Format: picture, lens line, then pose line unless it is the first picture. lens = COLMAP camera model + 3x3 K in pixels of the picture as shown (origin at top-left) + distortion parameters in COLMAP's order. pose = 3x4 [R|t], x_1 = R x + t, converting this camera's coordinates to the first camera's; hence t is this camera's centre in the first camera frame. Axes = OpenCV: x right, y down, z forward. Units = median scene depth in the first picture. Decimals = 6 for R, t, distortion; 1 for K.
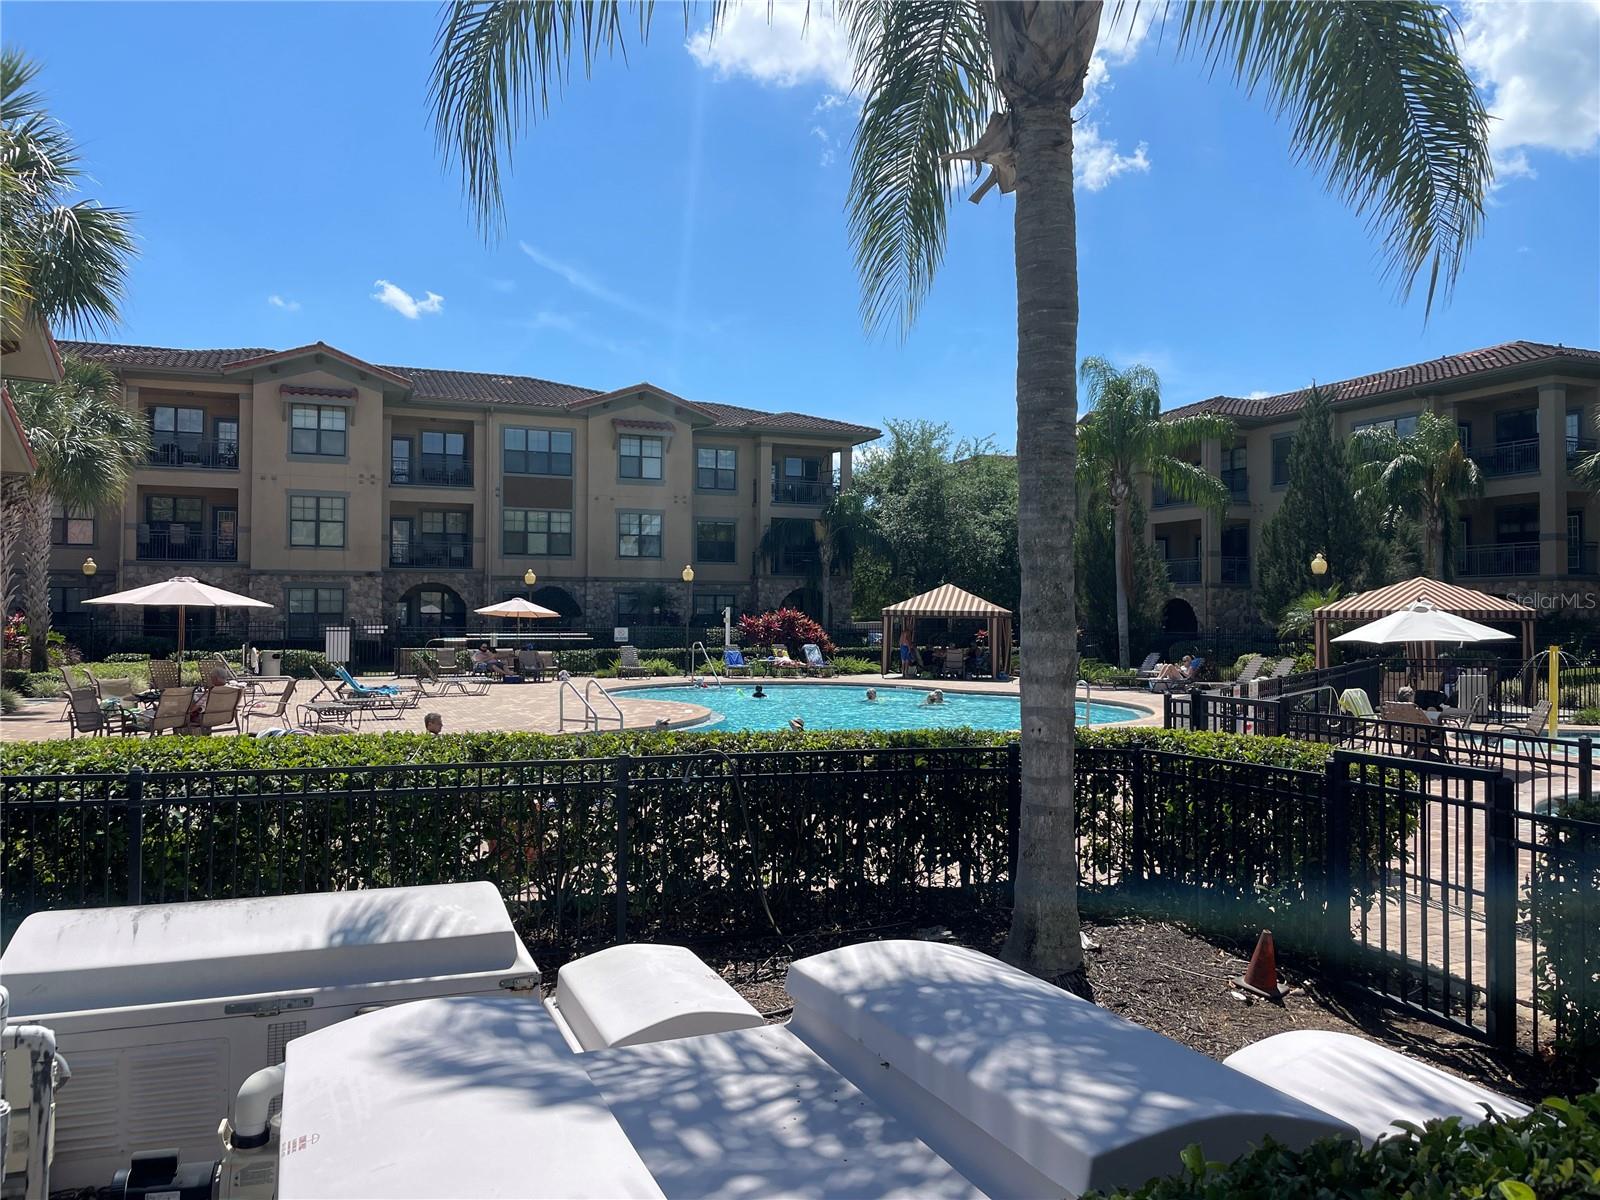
lens RADIAL K [[1213.1, 0, 800.0], [0, 1213.1, 600.0], [0, 0, 1]] dist [0.105986, -0.117666]
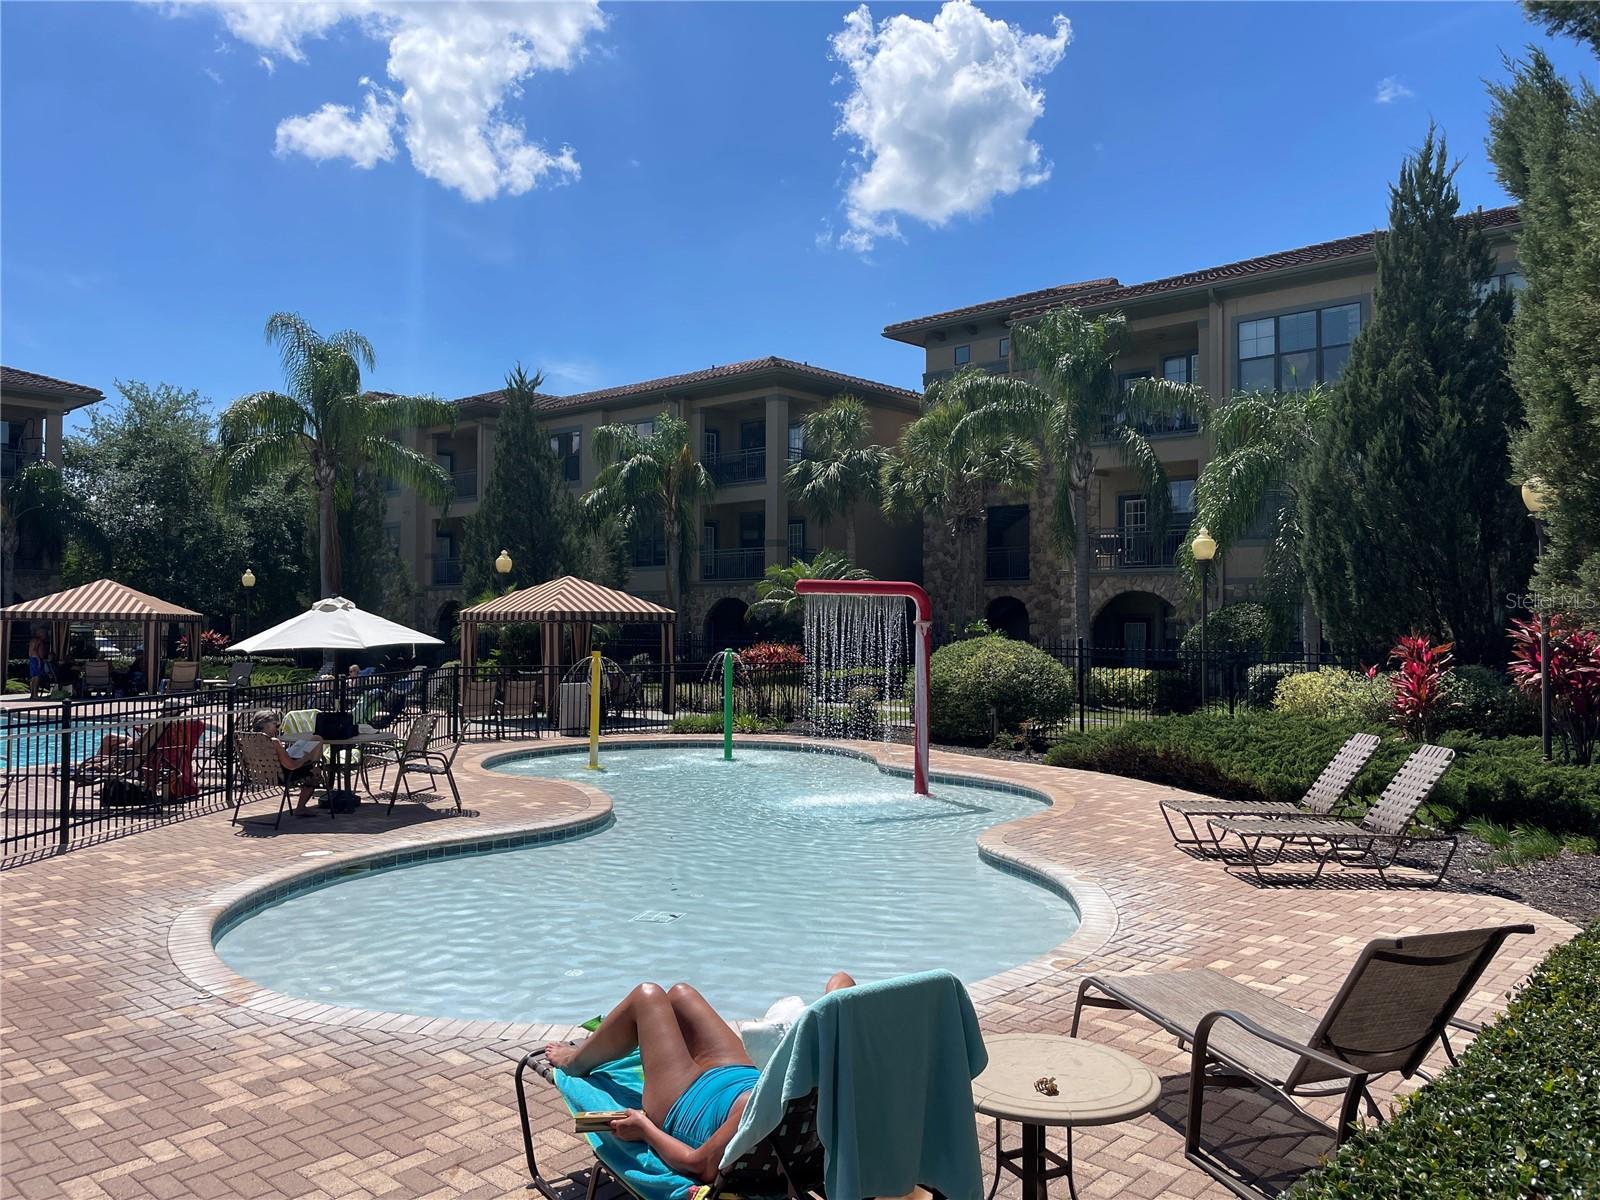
lens RADIAL K [[1213.1, 0, 800.0], [0, 1213.1, 600.0], [0, 0, 1]] dist [0.105986, -0.117666]
pose [[0.907230, 0.008071, 0.420556, 0.197314], [-0.006125, 0.999963, -0.005977, 0.002468], [-0.420589, 0.002846, 0.907247, 0.072956]]
